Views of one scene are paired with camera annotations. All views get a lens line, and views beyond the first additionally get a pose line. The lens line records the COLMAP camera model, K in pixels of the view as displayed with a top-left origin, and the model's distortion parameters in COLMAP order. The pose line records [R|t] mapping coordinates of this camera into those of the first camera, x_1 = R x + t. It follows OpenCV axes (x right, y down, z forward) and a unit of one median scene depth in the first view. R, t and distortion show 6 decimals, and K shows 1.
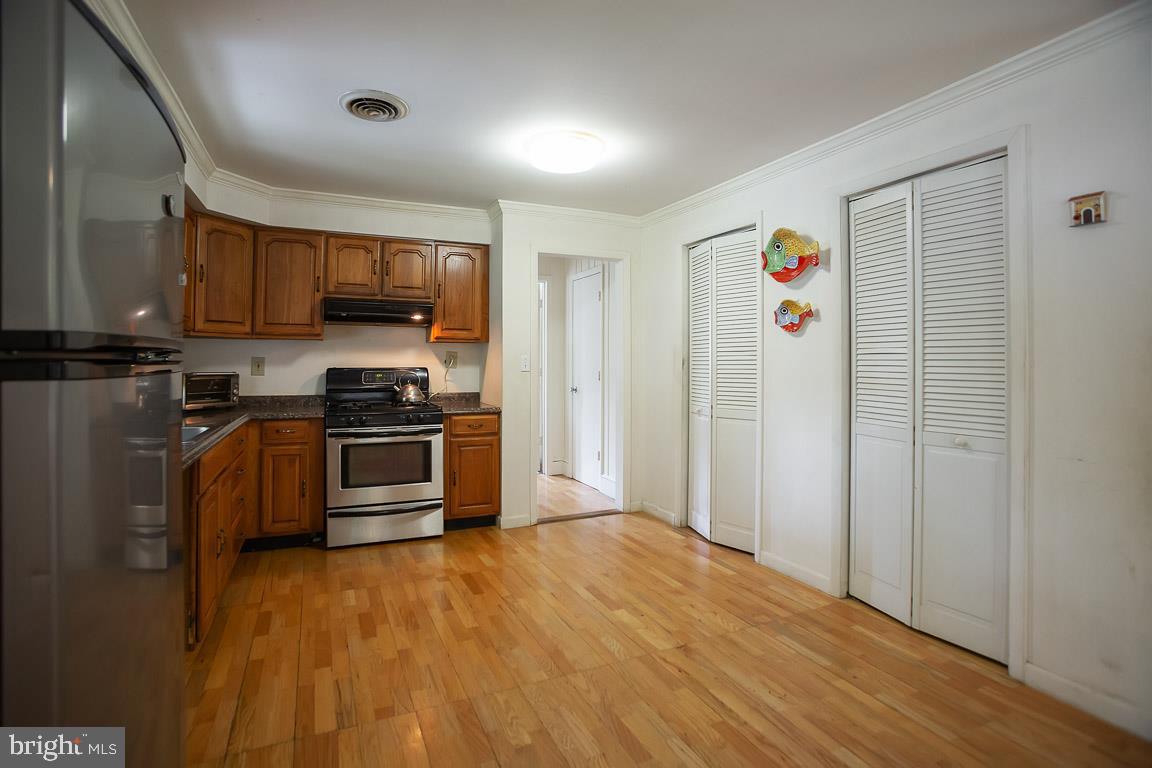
lens RADIAL K [[556.9, 0, 572.6], [0, 556.9, 353.8], [0, 0, 1]] dist [-0.060928, 0.000534]
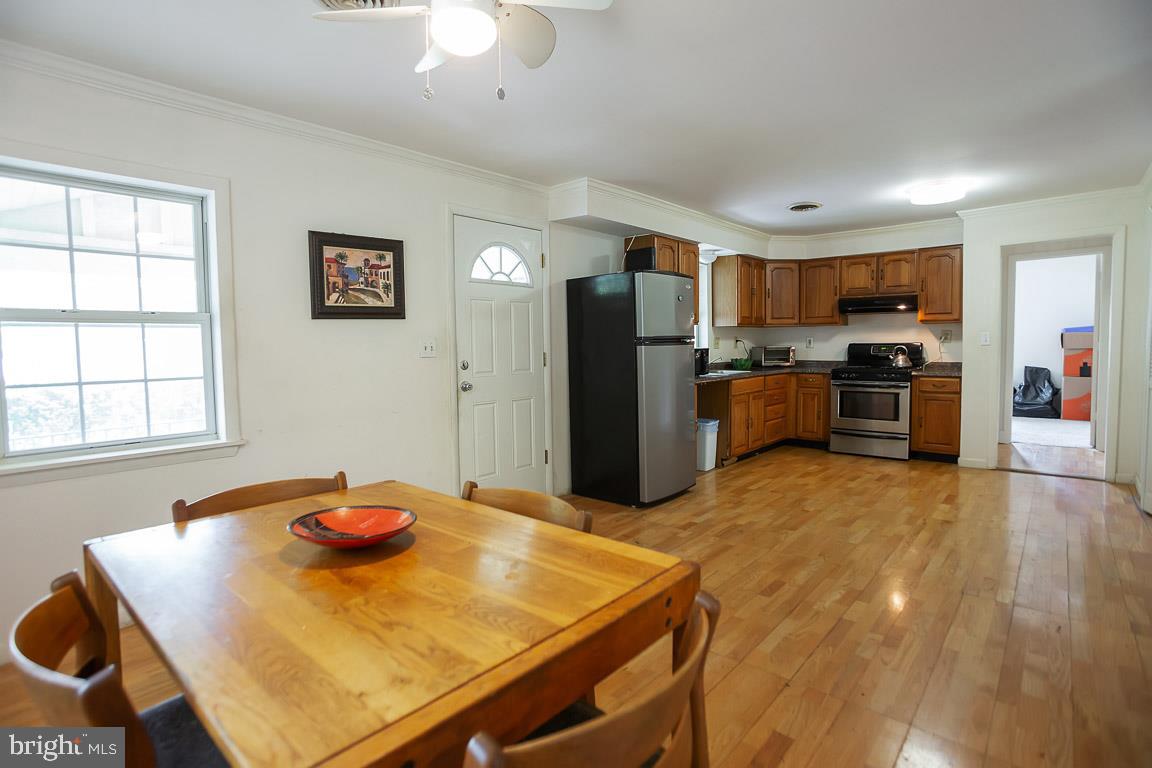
lens RADIAL K [[559.2, 0, 581.1], [0, 559.2, 370.0], [0, 0, 1]] dist [-0.038757, 0.000641]
pose [[0.408087, 0.036931, -0.912196, 0.712942], [0.029907, 0.998104, 0.053789, -0.005611], [0.912453, -0.049231, 0.406209, -0.342136]]
